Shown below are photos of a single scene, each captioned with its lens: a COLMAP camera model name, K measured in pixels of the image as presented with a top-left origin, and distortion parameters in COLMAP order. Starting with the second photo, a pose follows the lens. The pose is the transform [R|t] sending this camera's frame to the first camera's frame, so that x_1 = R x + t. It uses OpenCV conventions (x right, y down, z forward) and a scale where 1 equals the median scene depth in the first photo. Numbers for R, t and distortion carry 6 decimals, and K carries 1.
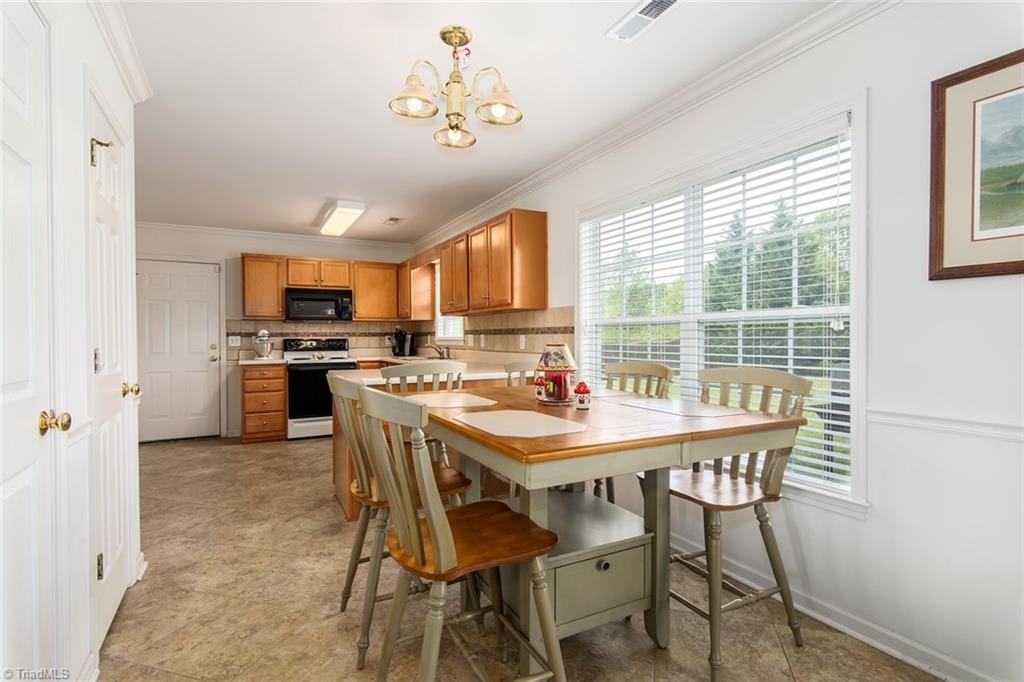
lens RADIAL K [[505.0, 0, 516.4], [0, 505.0, 338.2], [0, 0, 1]] dist [-0.002703, 0.000499]
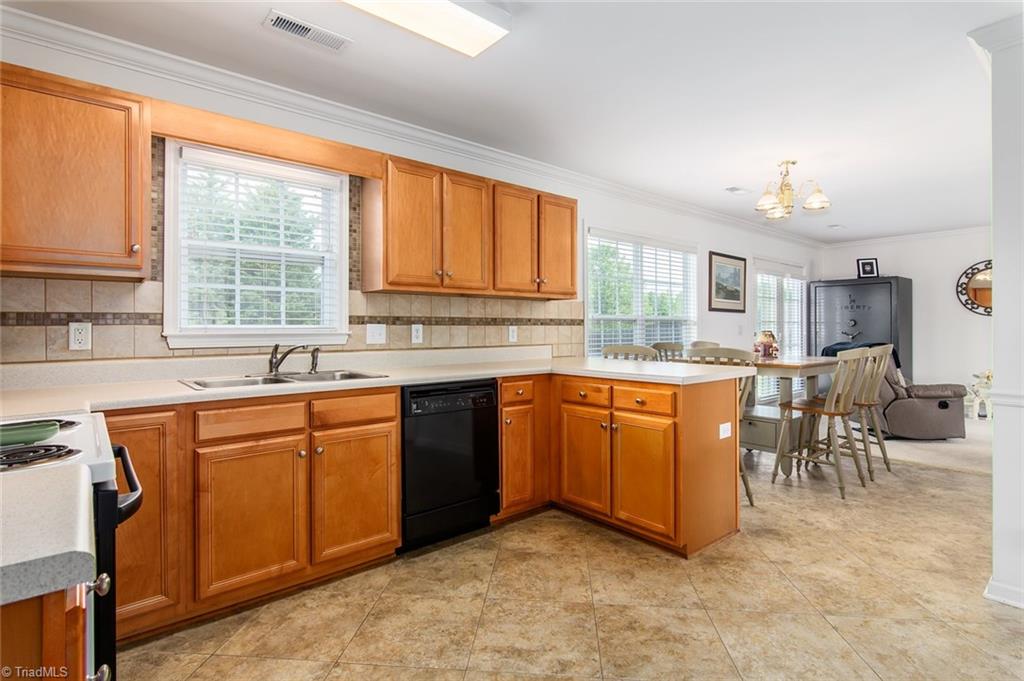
lens RADIAL K [[505.0, 0, 517.4], [0, 505.0, 338.6], [0, 0, 1]] dist [-0.002703, 0.000499]
pose [[-0.215450, -0.015354, 0.976394, -1.144352], [0.006085, 0.999836, 0.017065, 0.000840], [-0.976496, 0.009618, -0.215322, 1.606849]]
